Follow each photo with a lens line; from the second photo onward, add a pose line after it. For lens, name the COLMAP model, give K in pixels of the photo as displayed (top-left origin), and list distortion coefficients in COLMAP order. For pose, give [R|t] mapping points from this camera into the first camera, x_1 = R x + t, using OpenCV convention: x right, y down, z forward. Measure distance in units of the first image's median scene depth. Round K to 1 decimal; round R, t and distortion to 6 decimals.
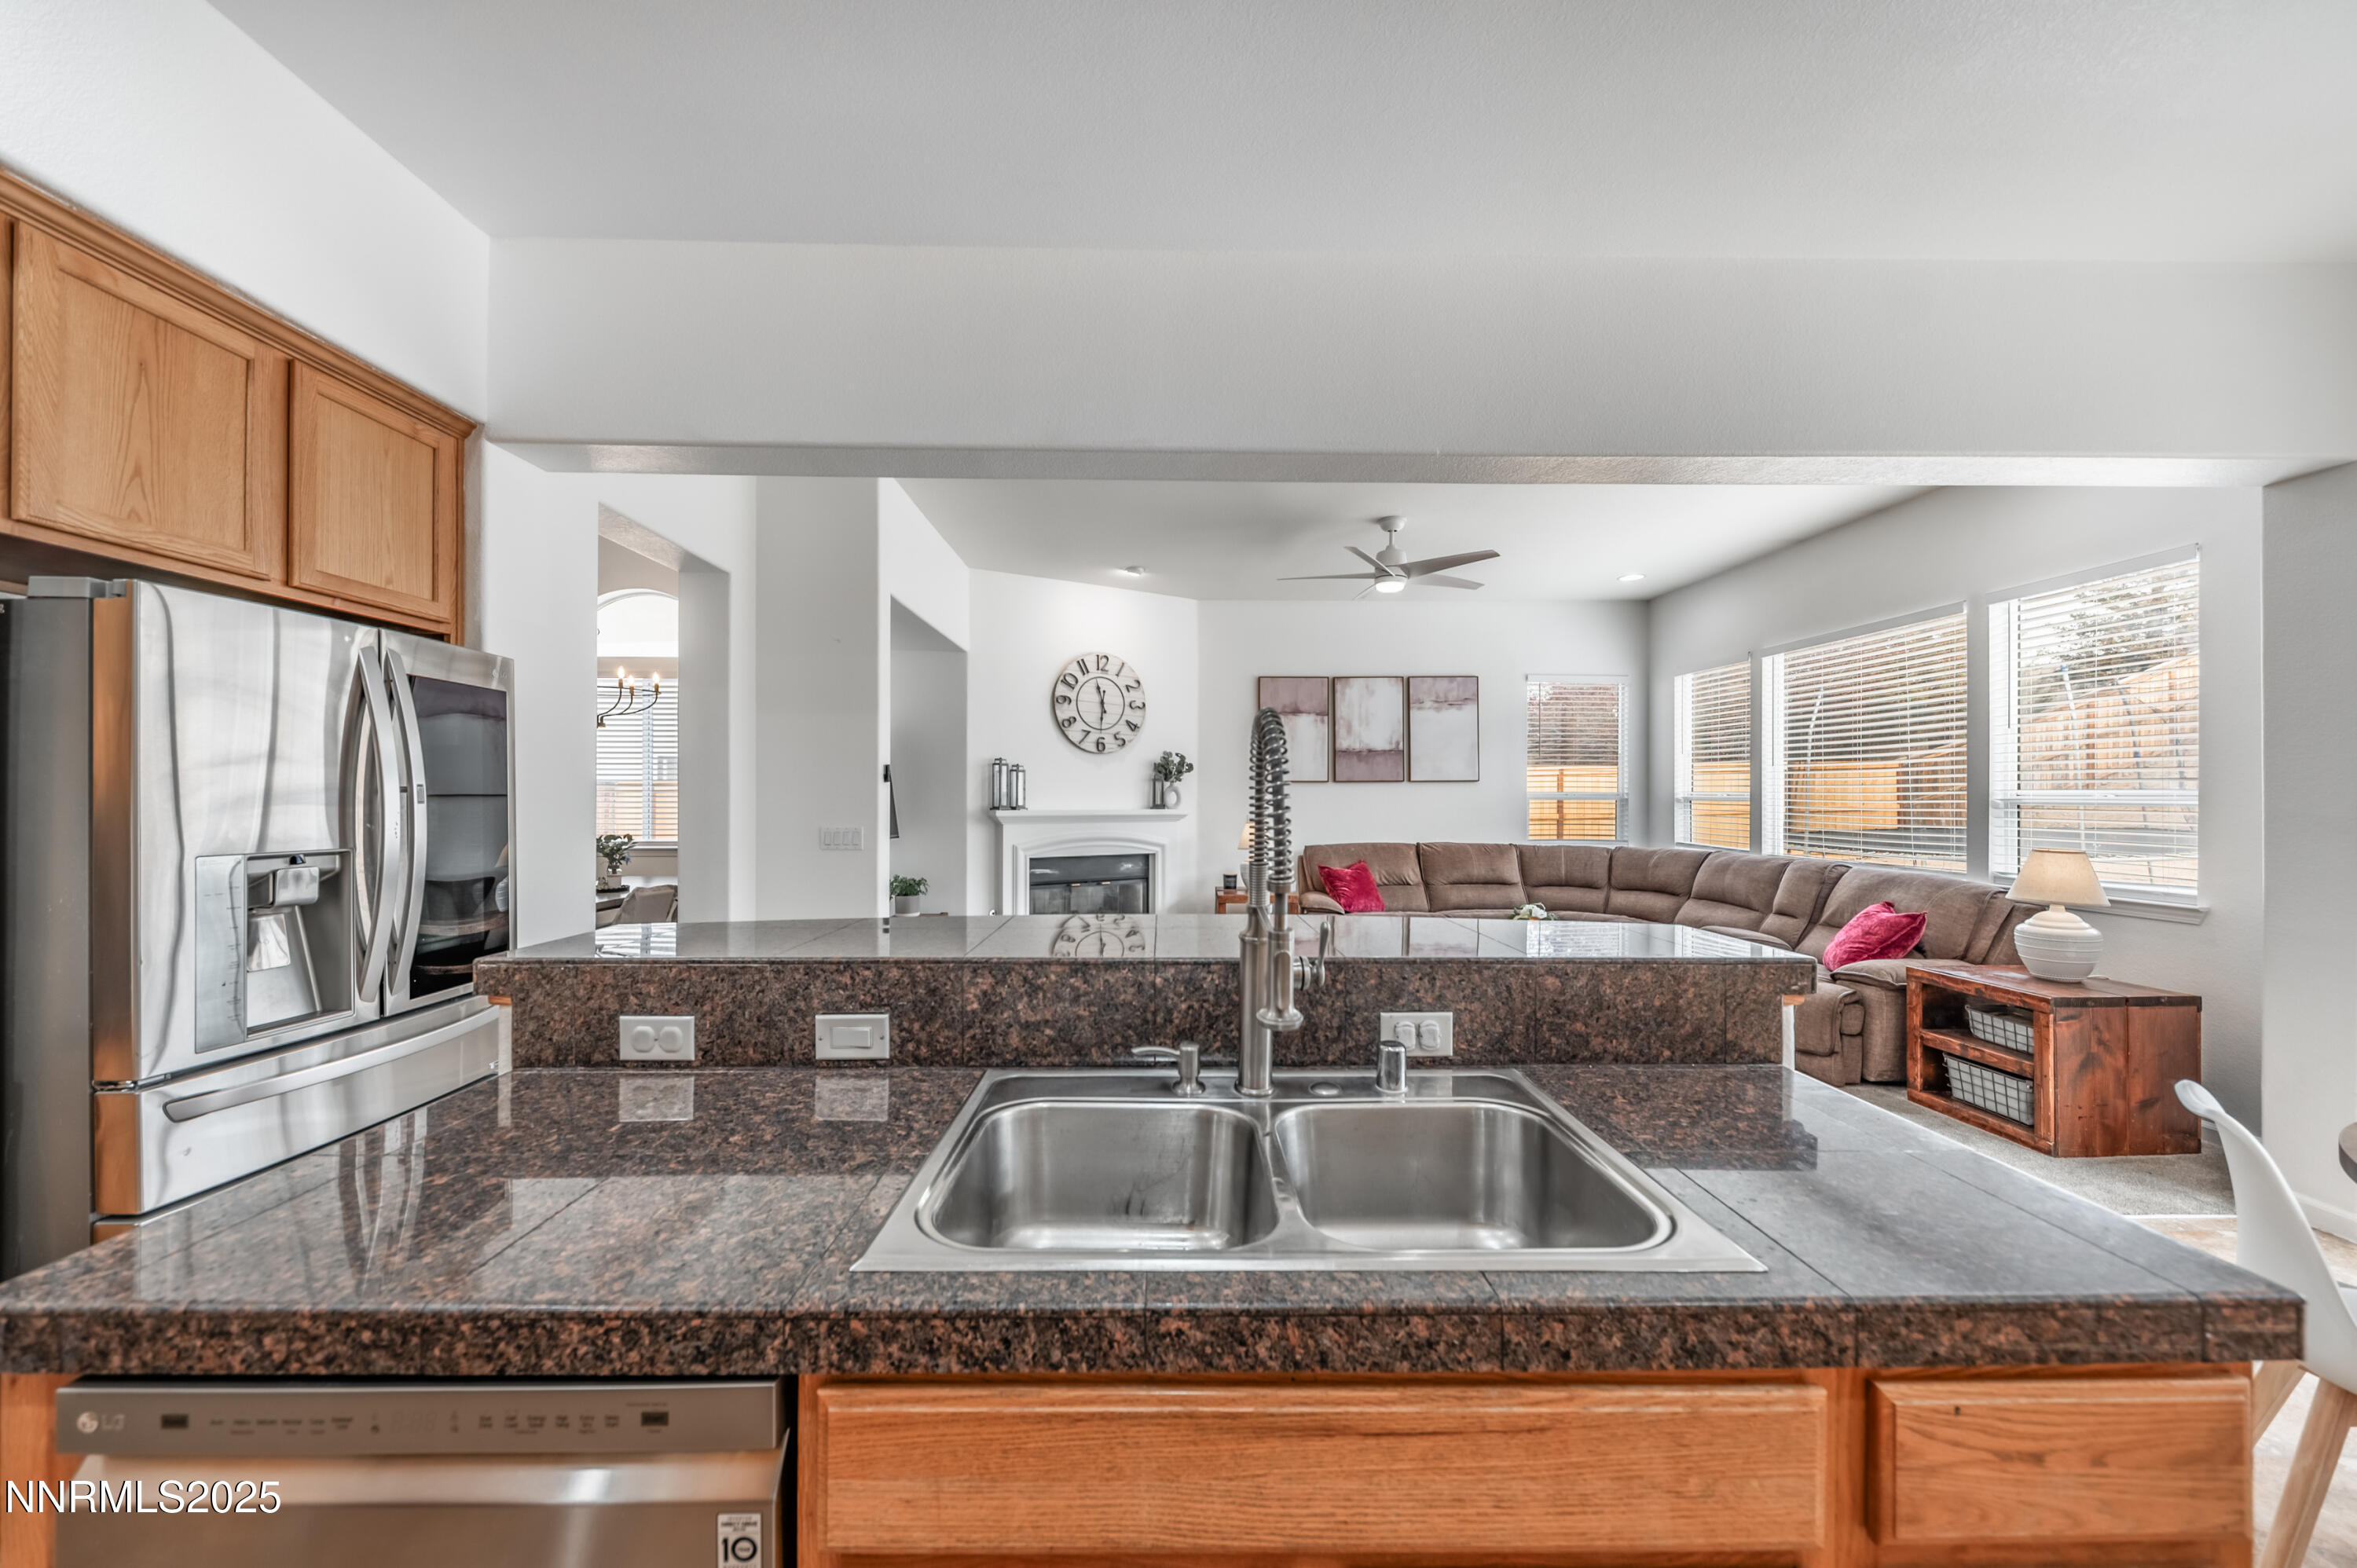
lens RADIAL K [[865.0, 0, 1188.6], [0, 865.0, 780.2], [0, 0, 1]] dist [0.007085, -0.002421]
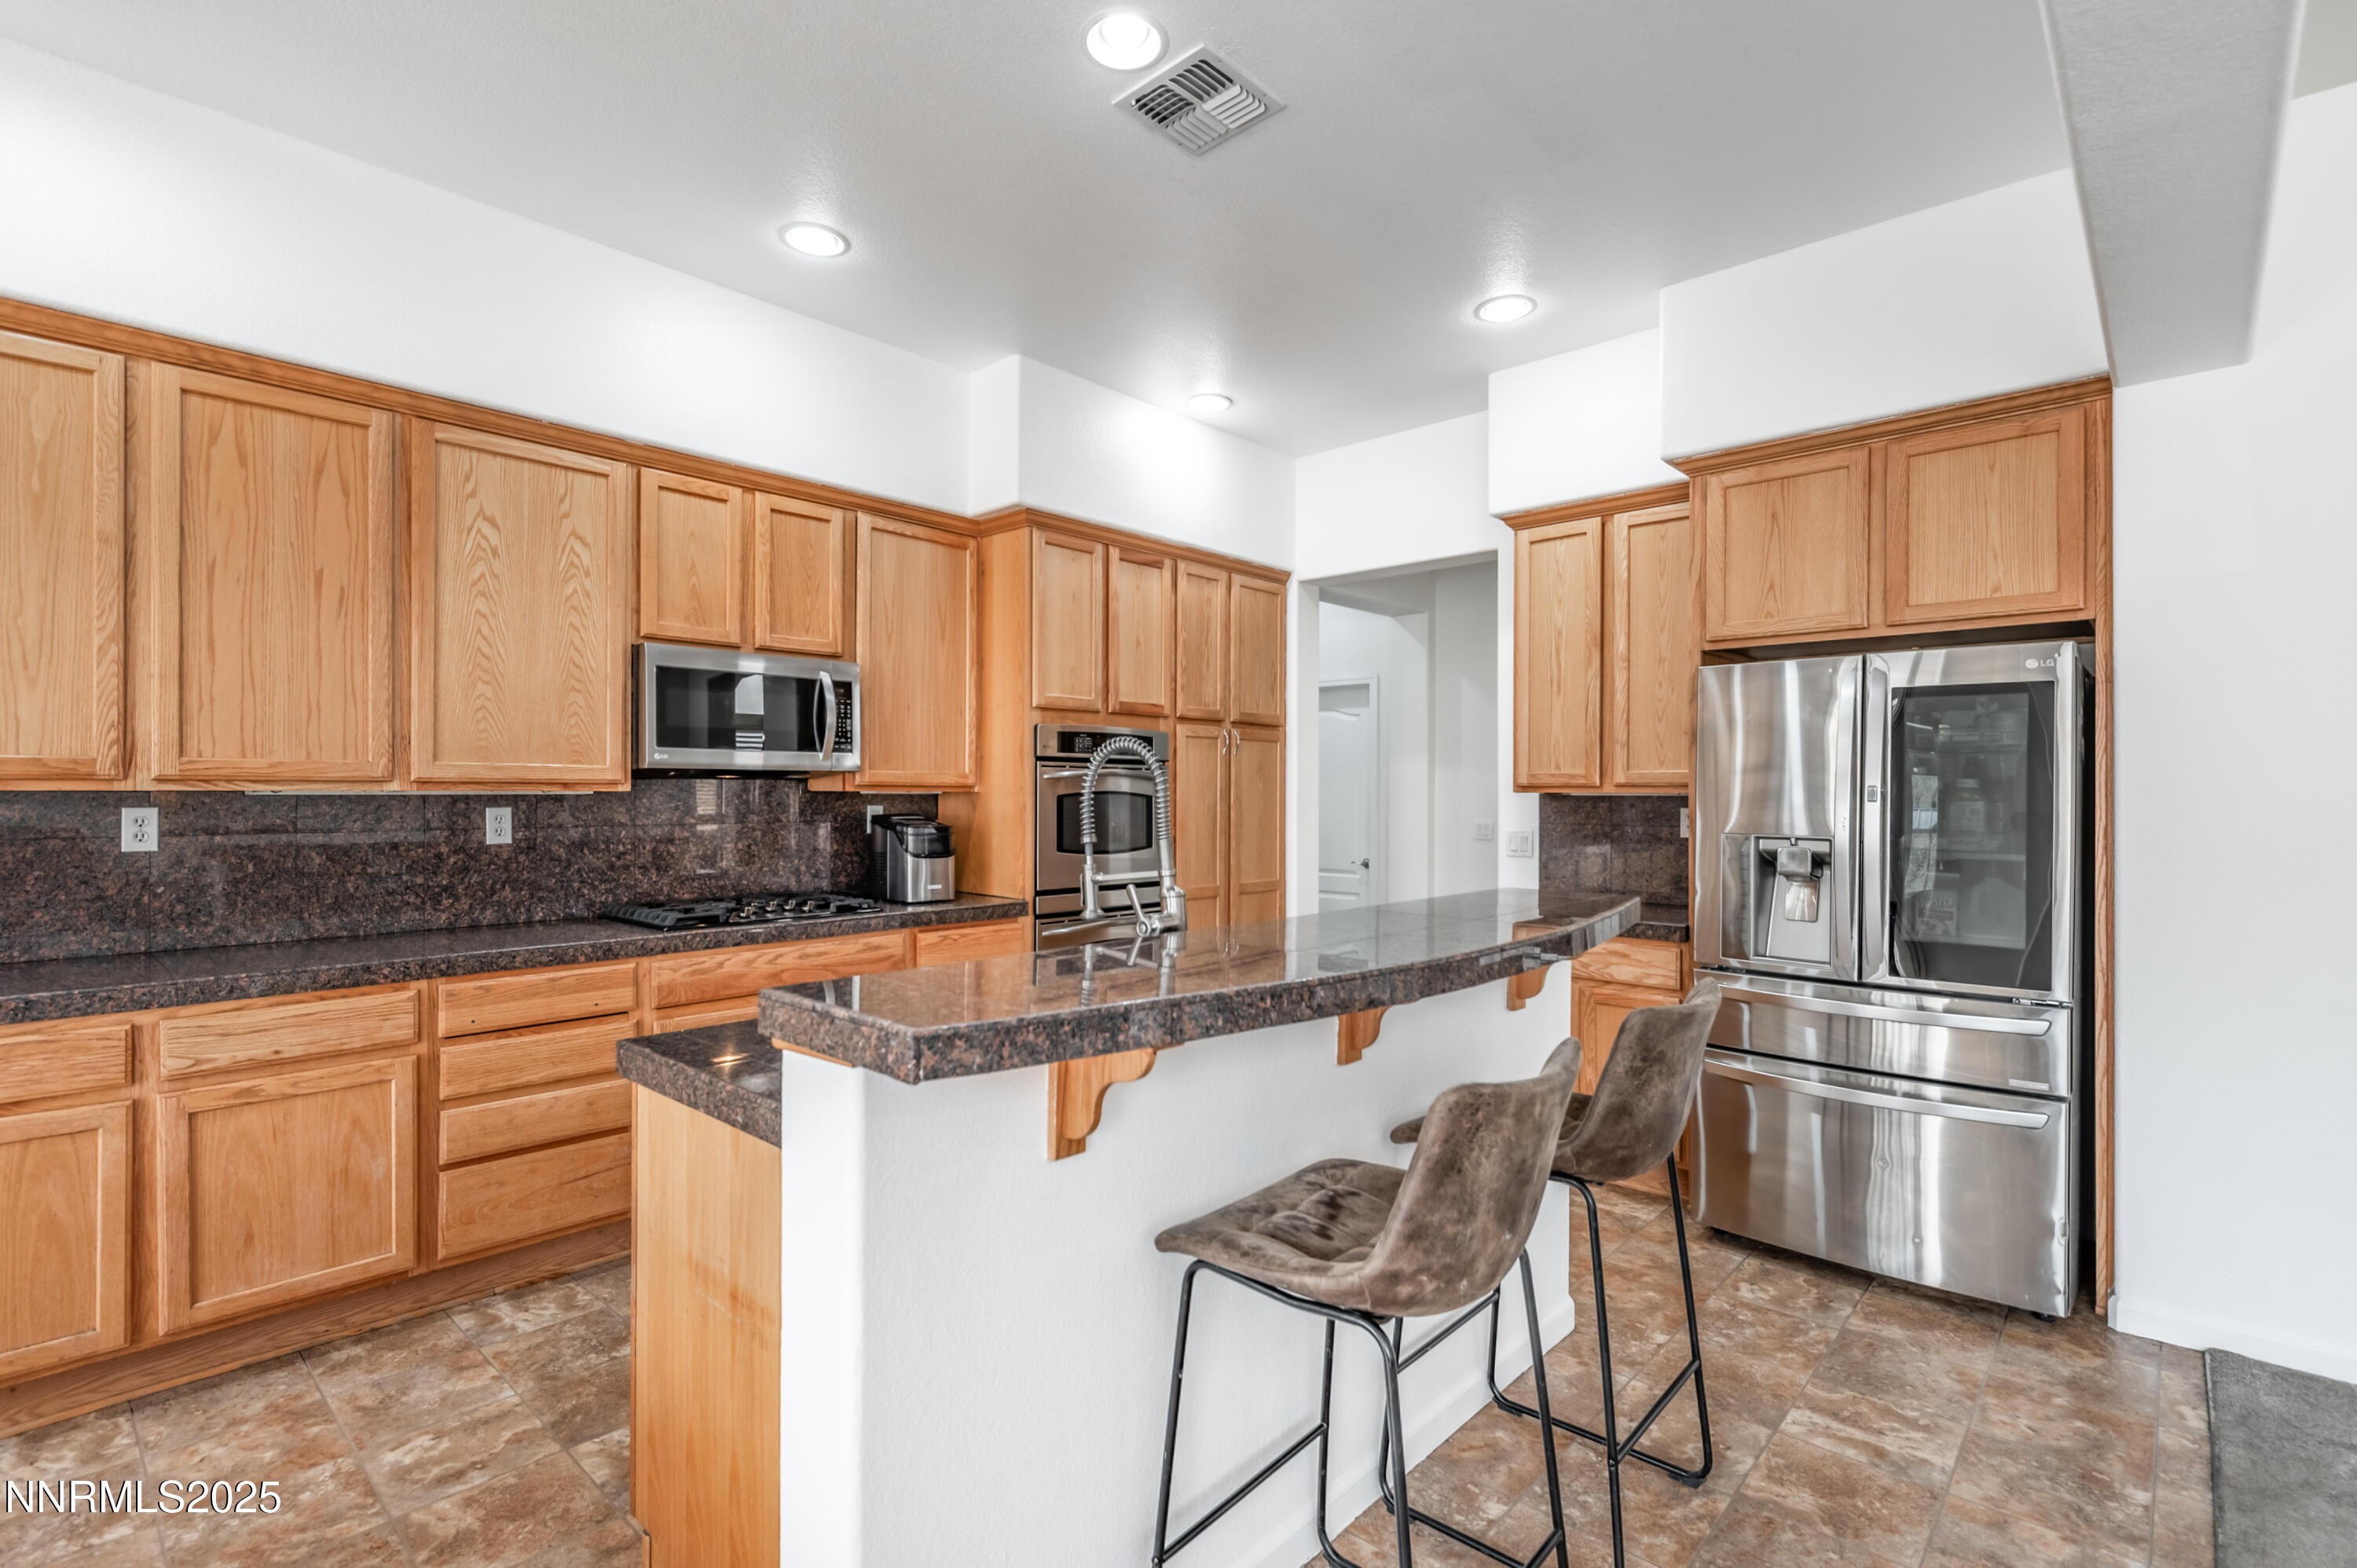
lens RADIAL K [[1081.7, 0, 1164.0], [0, 1081.7, 799.2], [0, 0, 1]] dist [0.004234, -0.001027]
pose [[-0.706115, 0.003405, -0.708089, 0.268050], [0.009572, 0.999943, -0.004737, 0.006618], [0.708032, -0.010122, -0.706107, 0.462379]]
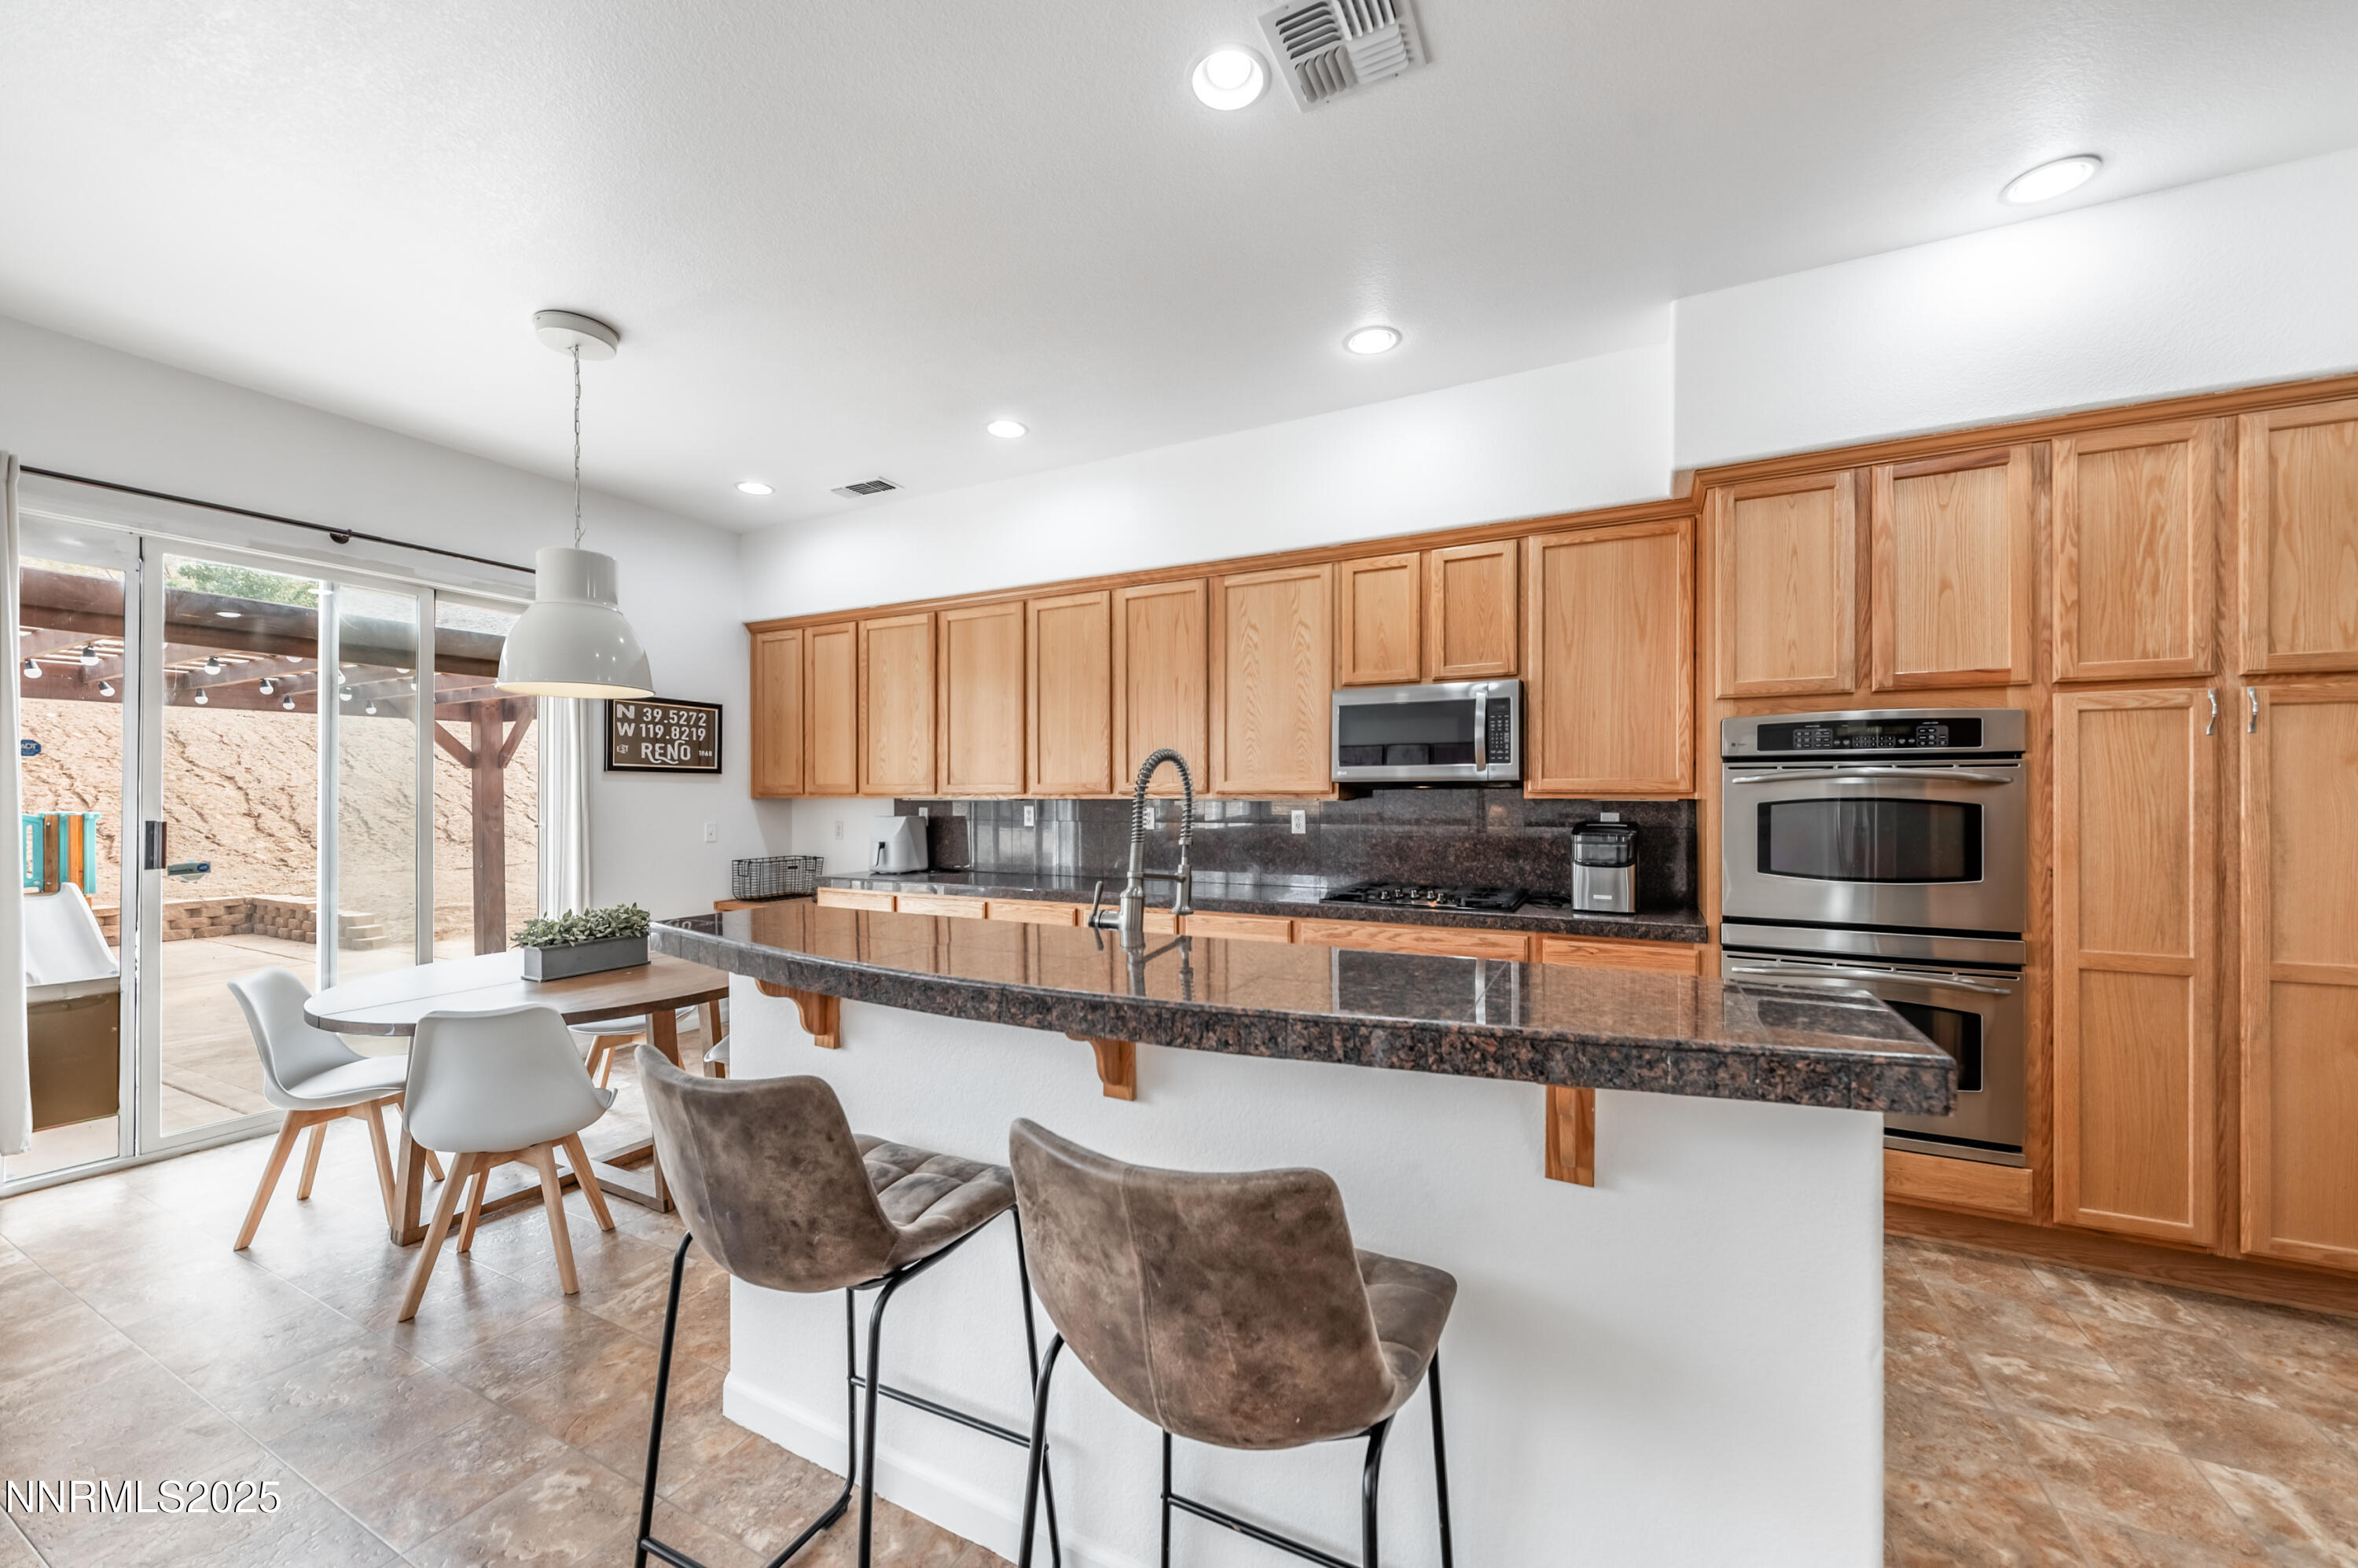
lens RADIAL K [[865.4, 0, 1169.4], [0, 865.4, 806.1], [0, 0, 1]] dist [0.007085, -0.002421]
pose [[-0.876554, -0.003870, 0.481288, -0.141272], [-0.007000, 0.999964, -0.004708, 0.006302], [-0.481252, -0.007496, -0.876550, 0.473261]]
